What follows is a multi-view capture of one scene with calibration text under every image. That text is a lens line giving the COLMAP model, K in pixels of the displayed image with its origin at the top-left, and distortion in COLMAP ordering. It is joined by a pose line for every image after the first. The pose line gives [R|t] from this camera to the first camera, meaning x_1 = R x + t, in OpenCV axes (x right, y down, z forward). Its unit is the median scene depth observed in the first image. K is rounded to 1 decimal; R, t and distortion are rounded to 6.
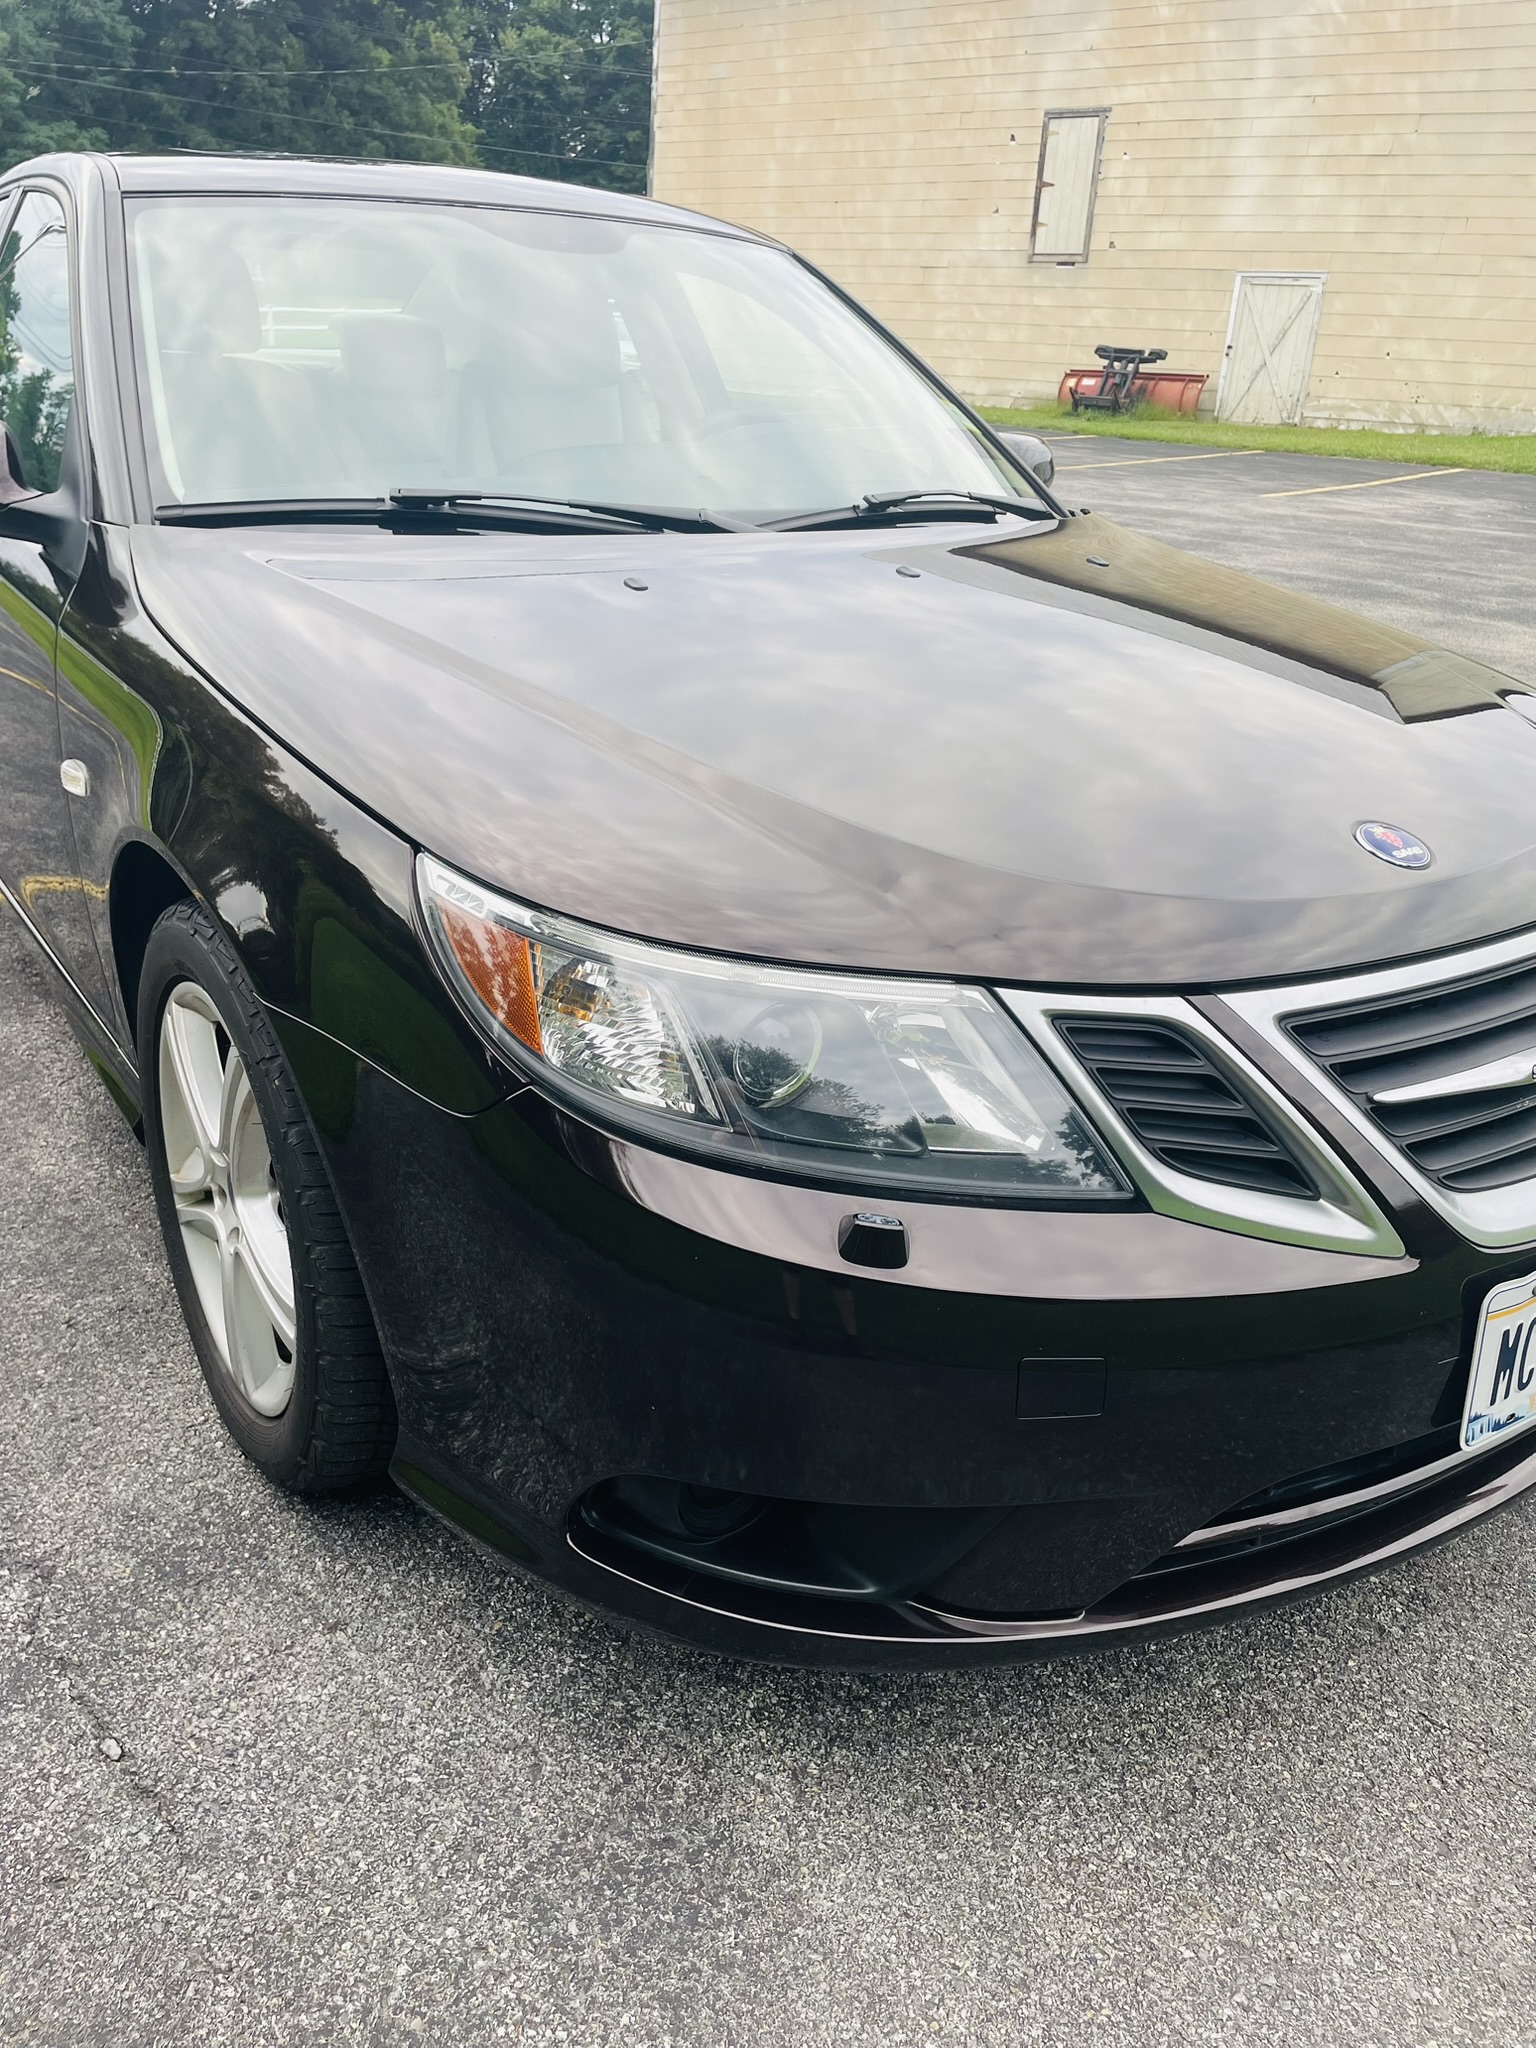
lens RADIAL K [[1546.9, 0, 758.6], [0, 1546.9, 1016.4], [0, 0, 1]] dist [0.077723, -0.105645]
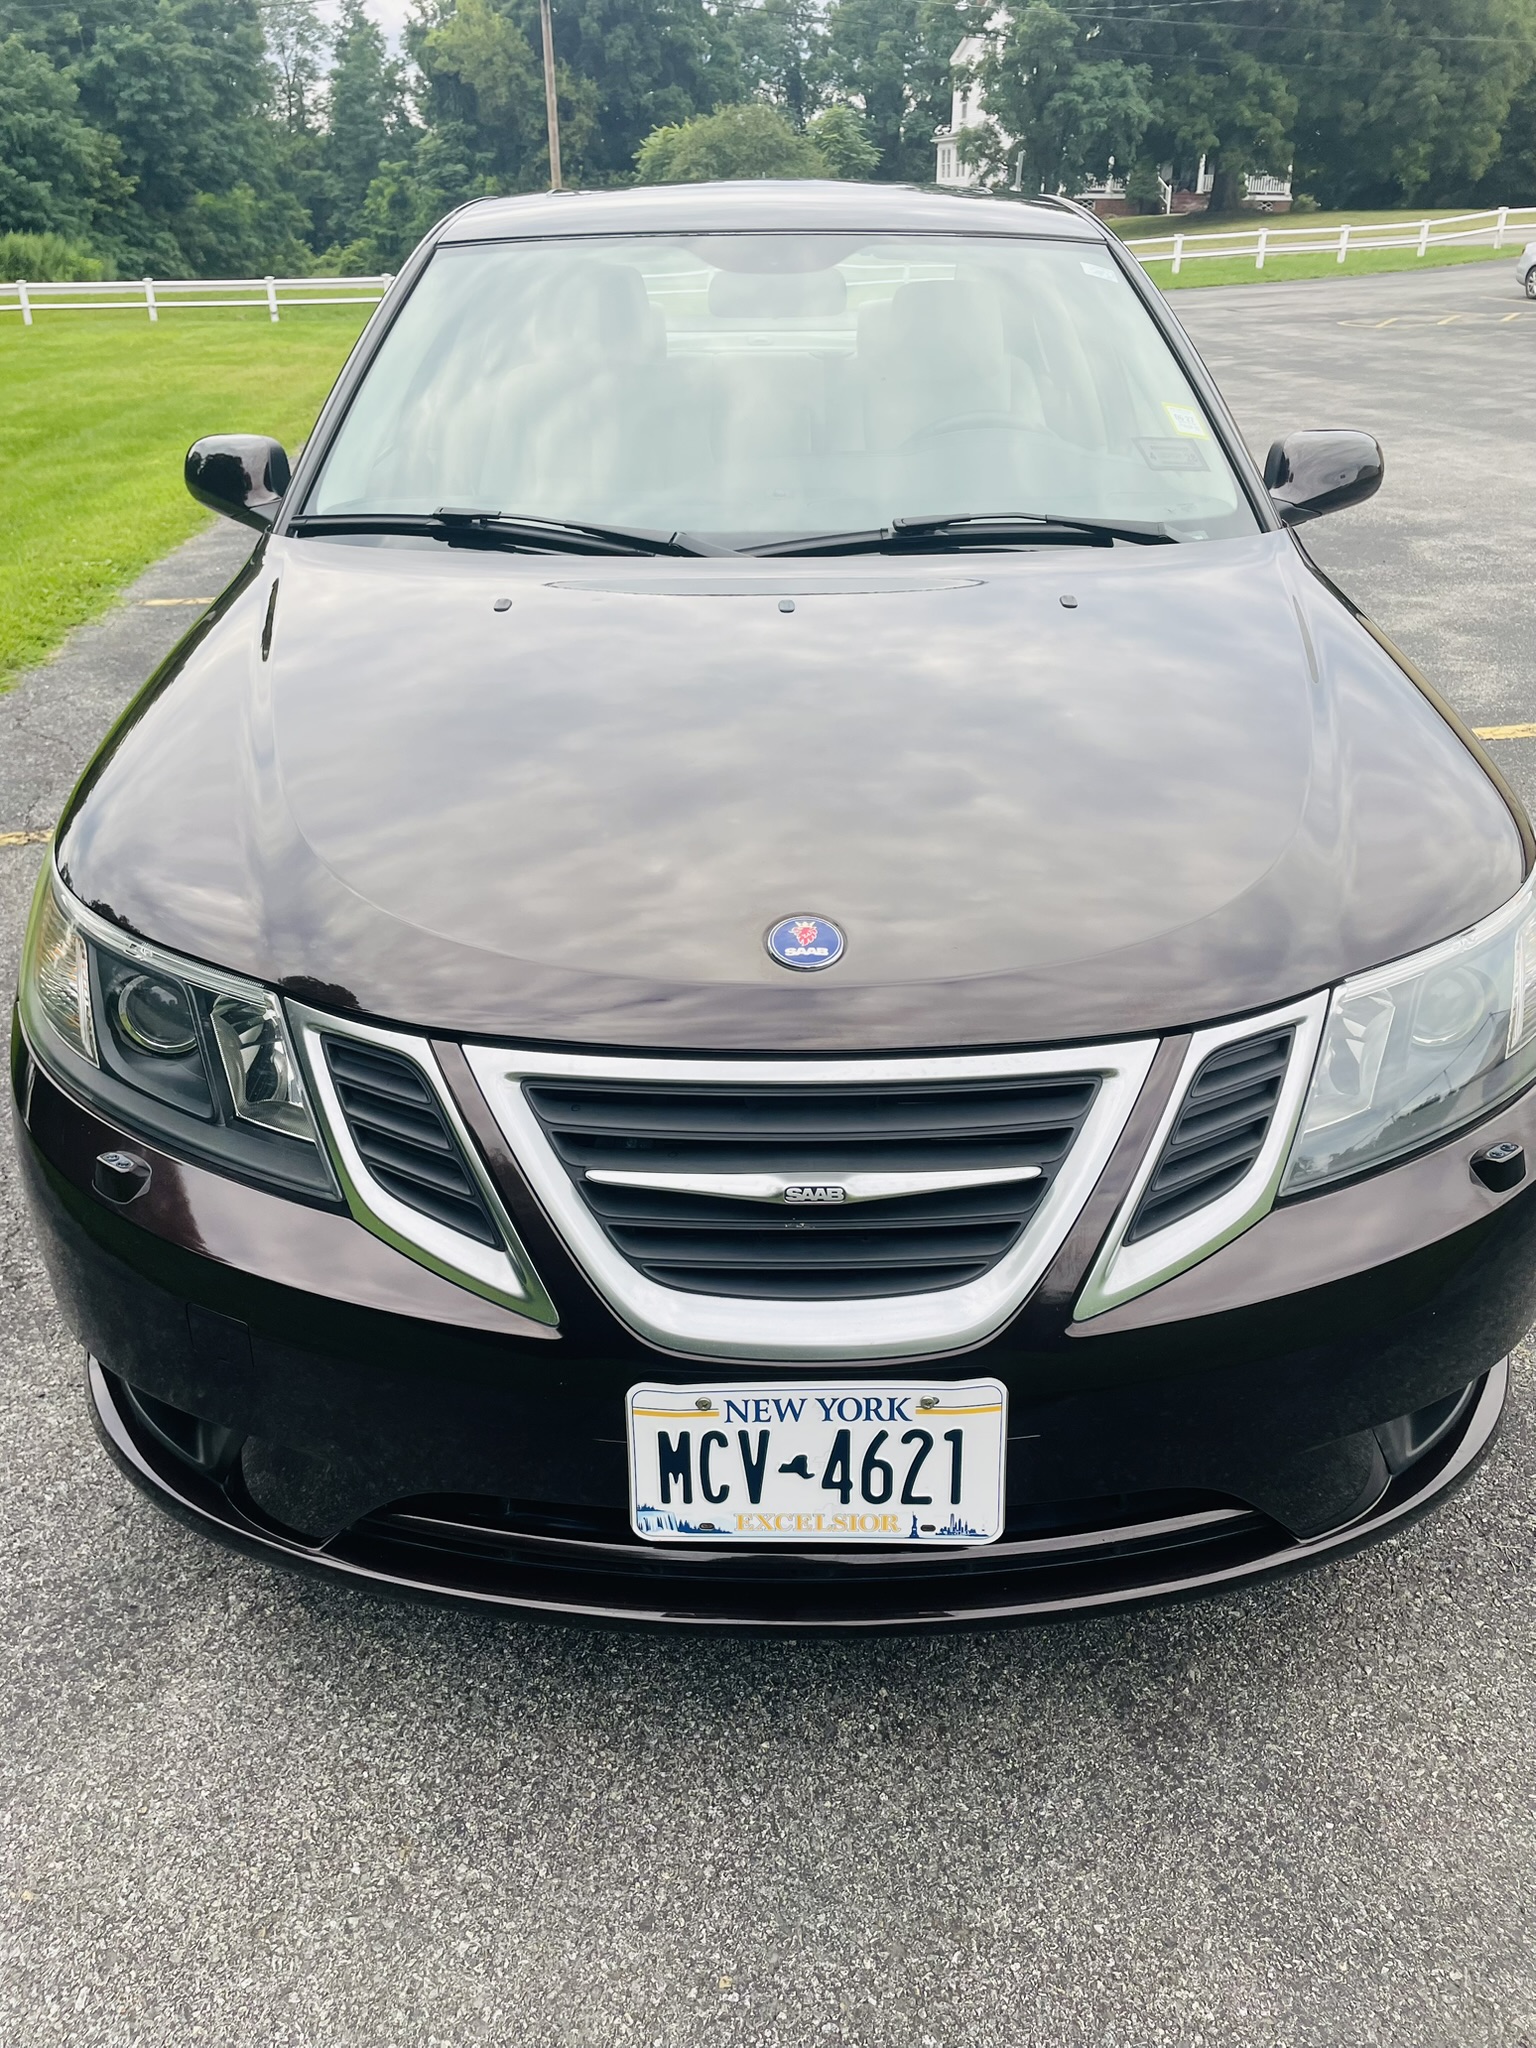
lens RADIAL K [[1546.9, 0, 758.6], [0, 1546.9, 1016.4], [0, 0, 1]] dist [0.077723, -0.105645]
pose [[0.835895, 0.197291, -0.512206, 0.905155], [-0.177075, 0.980203, 0.088576, -0.147310], [0.519542, 0.016658, 0.854283, 0.159800]]
